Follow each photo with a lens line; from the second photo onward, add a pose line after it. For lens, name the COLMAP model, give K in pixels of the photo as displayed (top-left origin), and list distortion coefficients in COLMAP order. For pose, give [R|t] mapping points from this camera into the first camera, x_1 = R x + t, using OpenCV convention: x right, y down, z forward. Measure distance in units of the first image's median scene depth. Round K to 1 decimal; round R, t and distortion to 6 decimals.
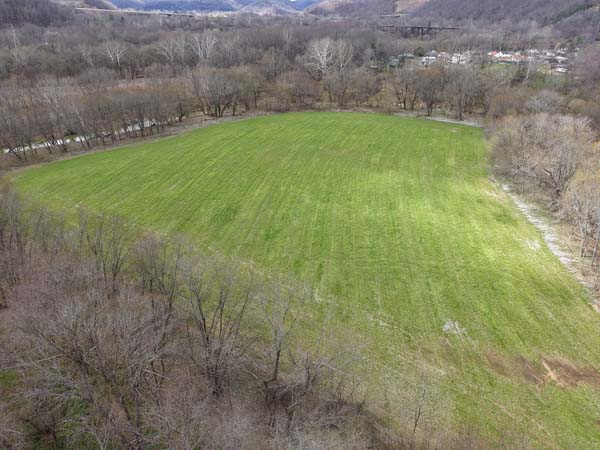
lens RADIAL K [[420.4, 0, 300.0], [0, 420.4, 225.0], [0, 0, 1]] dist [0.009451, -0.000944]
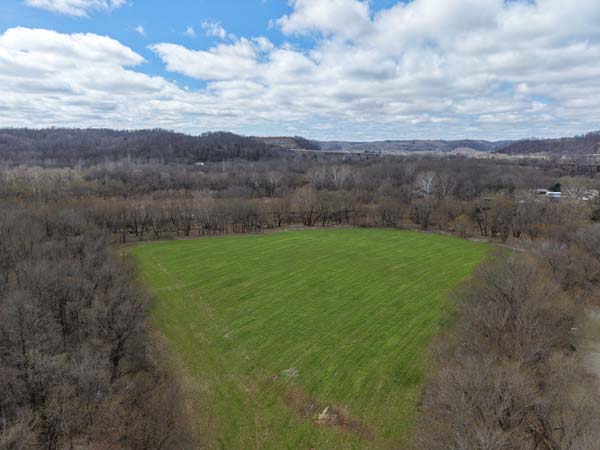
lens RADIAL K [[420.4, 0, 300.0], [0, 420.4, 225.0], [0, 0, 1]] dist [0.009451, -0.000944]
pose [[0.887148, 0.080656, -0.454382, 0.635413], [-0.210311, 0.947080, -0.242504, 0.087070], [0.410777, 0.310698, 0.857163, -0.137980]]
